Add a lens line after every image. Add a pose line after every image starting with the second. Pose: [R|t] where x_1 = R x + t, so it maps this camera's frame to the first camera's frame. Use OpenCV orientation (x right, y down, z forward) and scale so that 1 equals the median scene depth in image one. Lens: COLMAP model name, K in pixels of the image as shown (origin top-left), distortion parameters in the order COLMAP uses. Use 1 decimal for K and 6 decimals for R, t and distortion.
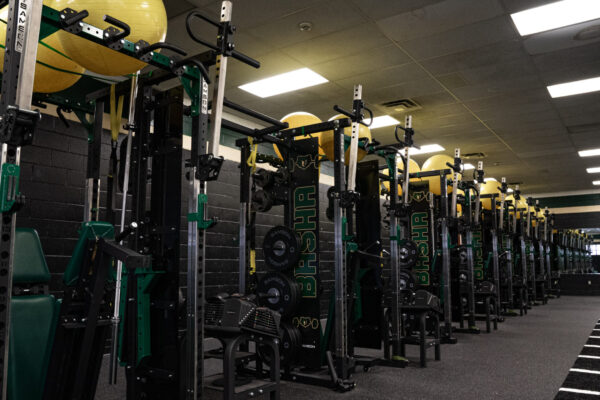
lens RADIAL K [[491.4, 0, 300.0], [0, 491.4, 200.0], [0, 0, 1]] dist [-0.136895, 0.110280]
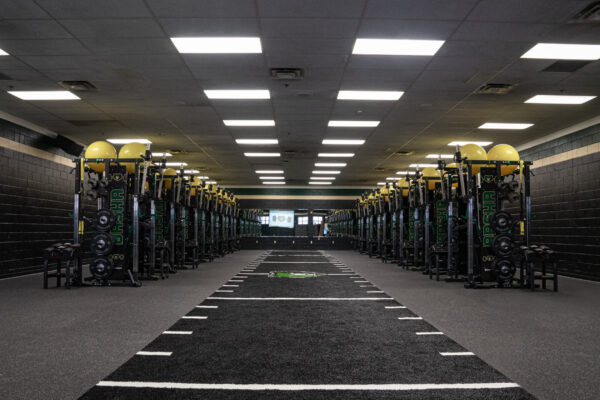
lens RADIAL K [[491.4, 0, 300.0], [0, 491.4, 200.0], [0, 0, 1]] dist [-0.136895, 0.110280]
pose [[0.813049, 0.035845, 0.581090, -0.530736], [-0.076001, 0.996097, 0.044894, -0.130484], [-0.577213, -0.080664, 0.812600, -1.034253]]
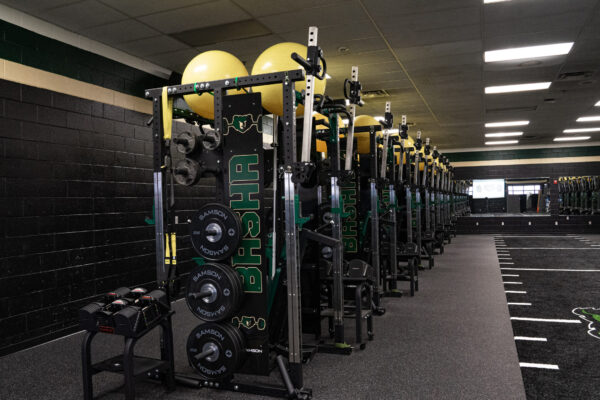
lens RADIAL K [[491.4, 0, 300.0], [0, 491.4, 200.0], [0, 0, 1]] dist [-0.136895, 0.110280]
pose [[0.970575, -0.023307, 0.239669, -0.094215], [-0.005961, 0.992674, 0.120676, -0.051360], [-0.240725, -0.118554, 0.963326, 0.210566]]
